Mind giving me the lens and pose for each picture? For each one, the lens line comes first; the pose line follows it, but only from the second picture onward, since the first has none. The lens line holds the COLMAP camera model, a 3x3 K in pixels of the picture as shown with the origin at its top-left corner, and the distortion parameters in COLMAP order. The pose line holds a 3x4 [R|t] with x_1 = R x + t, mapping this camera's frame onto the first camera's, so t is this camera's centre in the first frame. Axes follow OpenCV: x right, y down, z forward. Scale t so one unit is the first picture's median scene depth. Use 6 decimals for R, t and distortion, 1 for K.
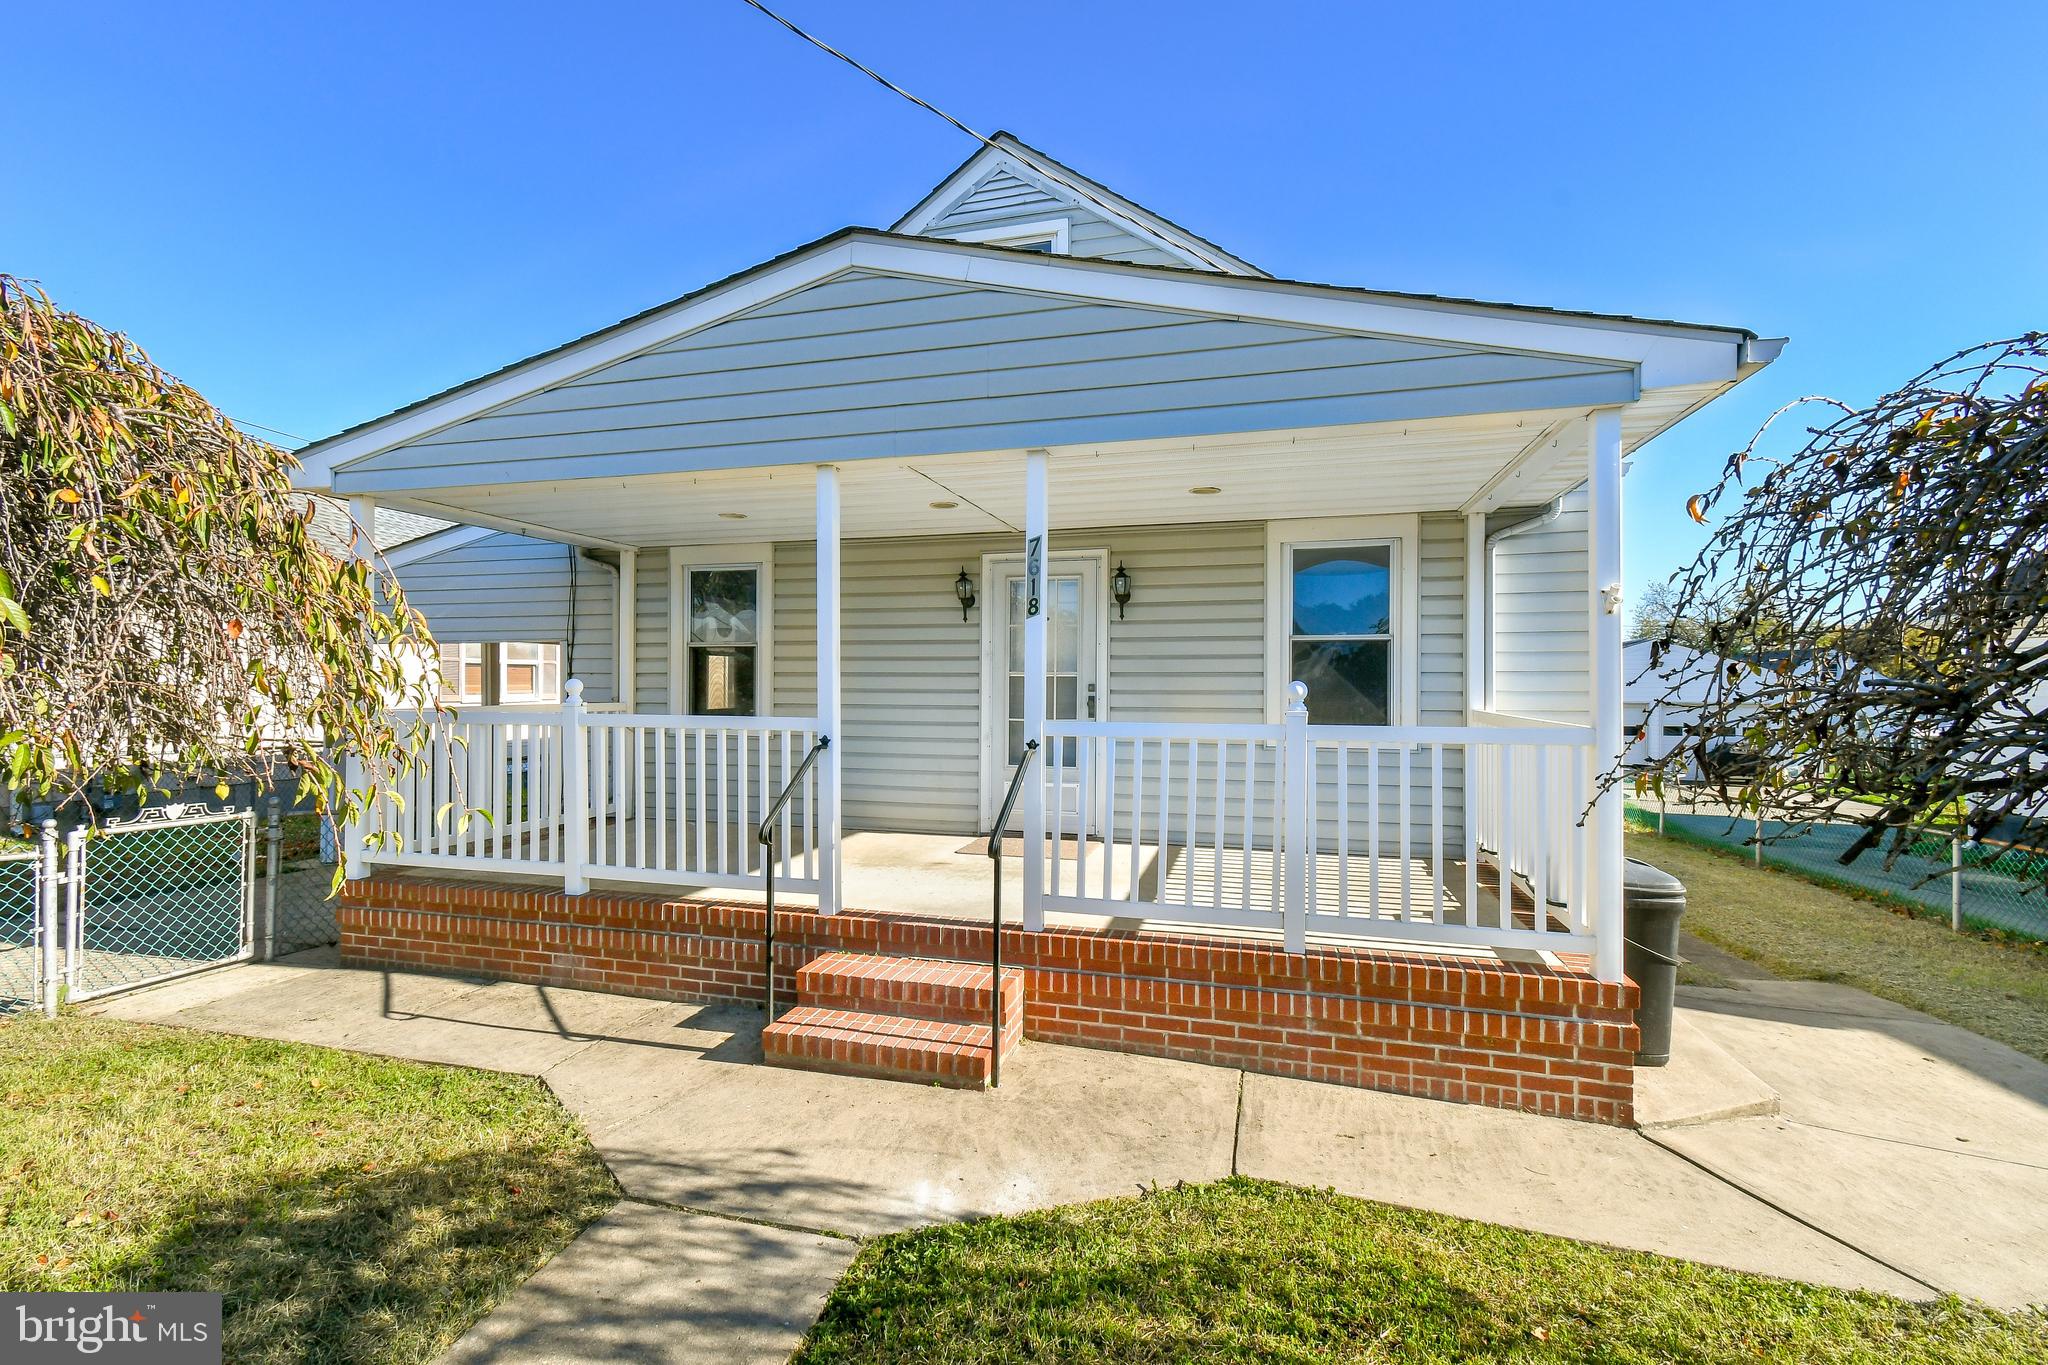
lens RADIAL K [[927.5, 0, 1019.7], [0, 927.5, 679.3], [0, 0, 1]] dist [0.020226, -0.000138]
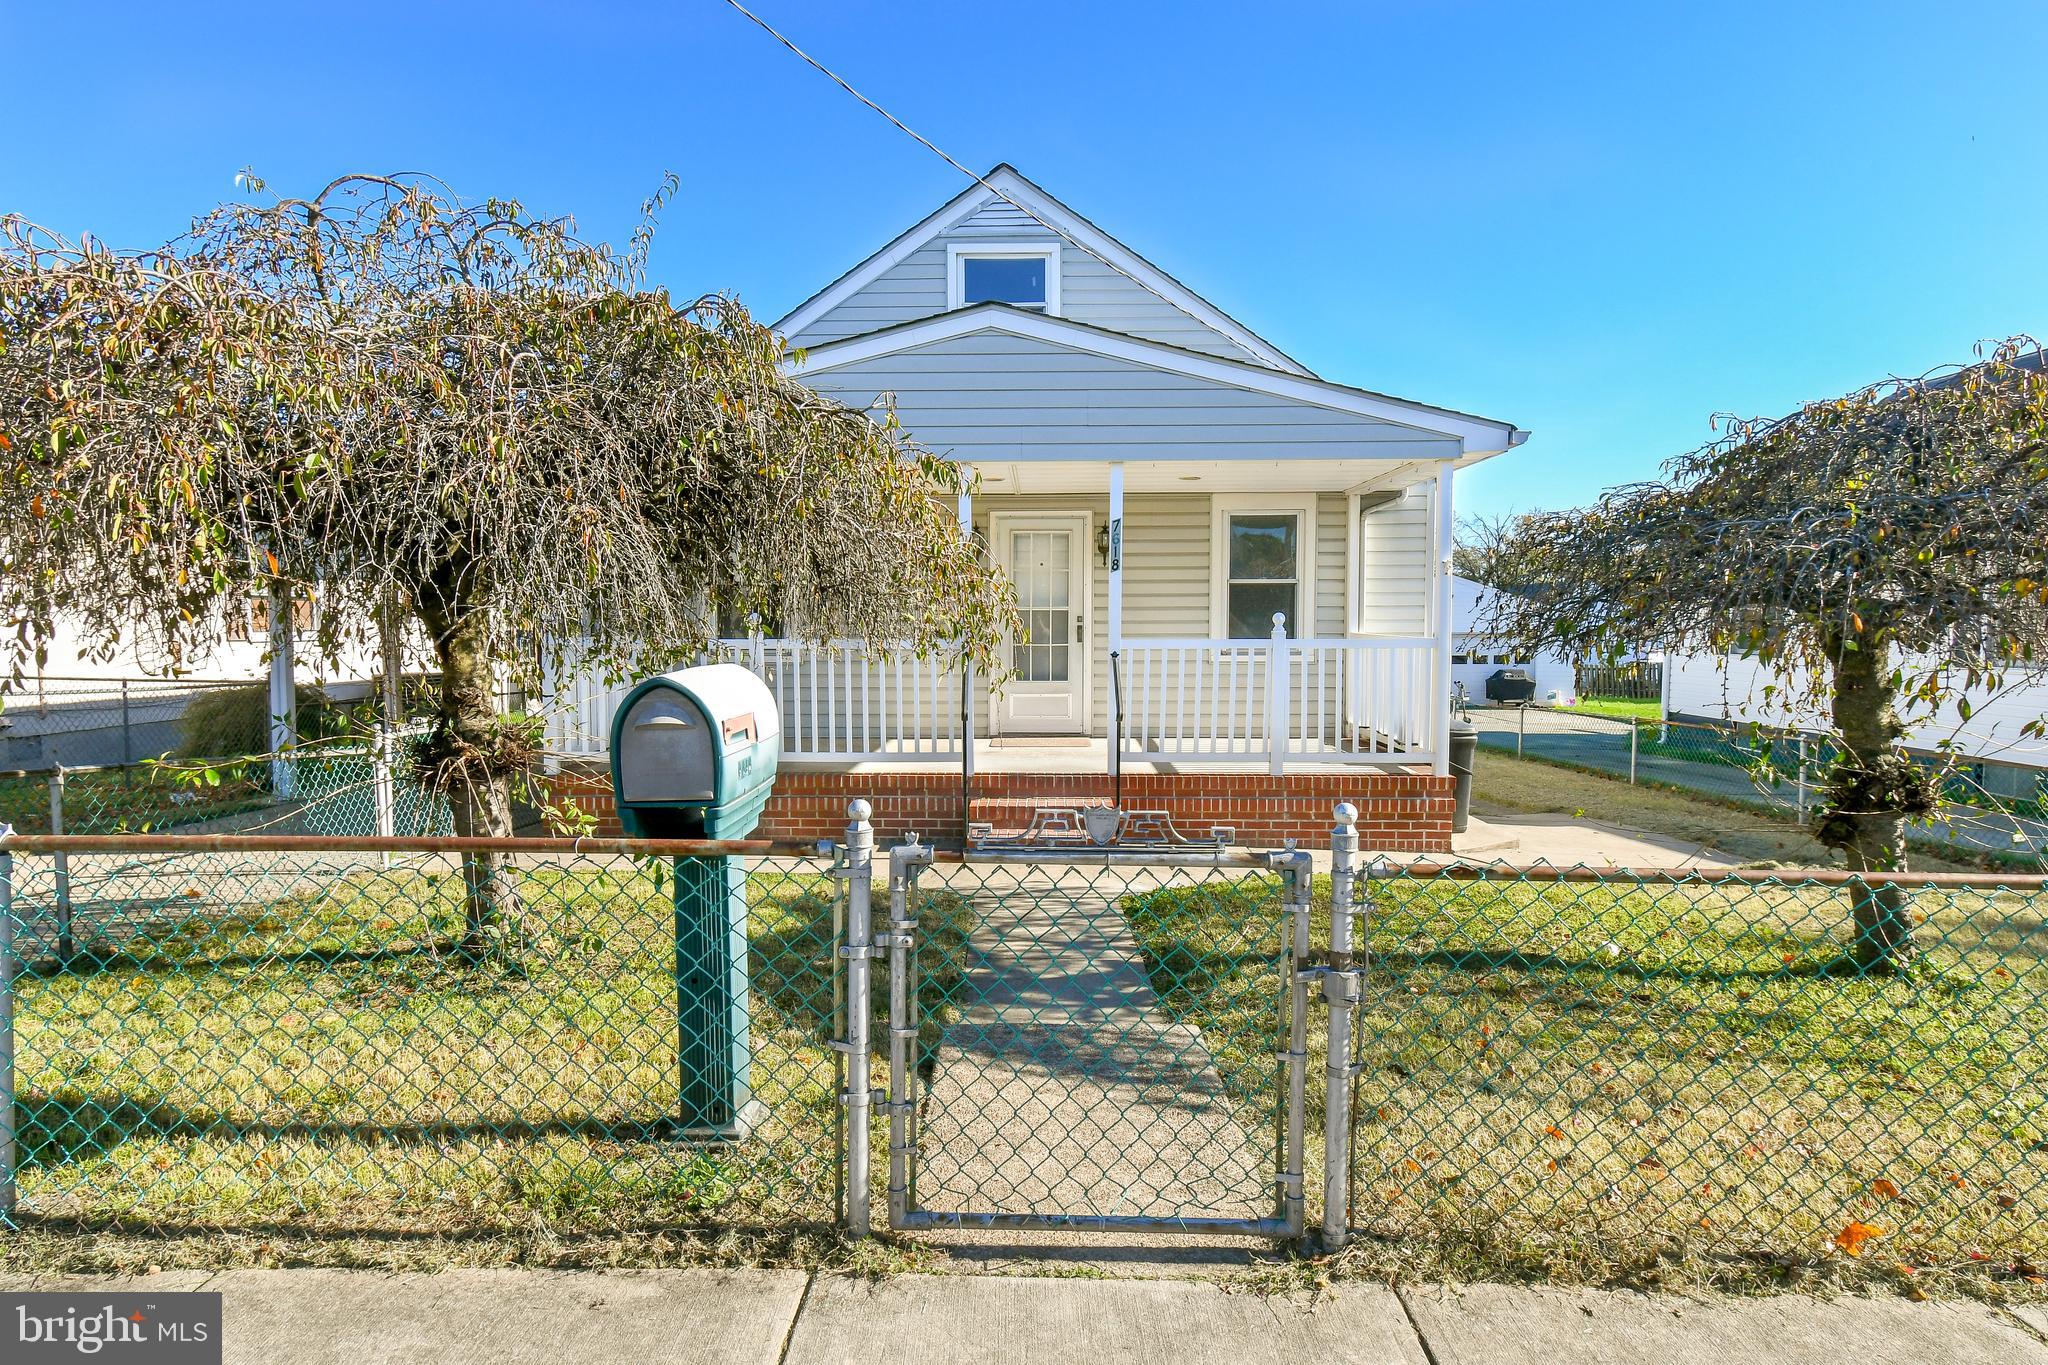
lens RADIAL K [[1168.3, 0, 1038.3], [0, 1168.3, 687.2], [0, 0, 1]] dist [0.025311, -0.002363]
pose [[0.964401, -0.020861, 0.263620, -0.460621], [0.003804, 0.997875, 0.065046, -0.002531], [-0.264416, -0.061727, 0.962431, -0.620801]]
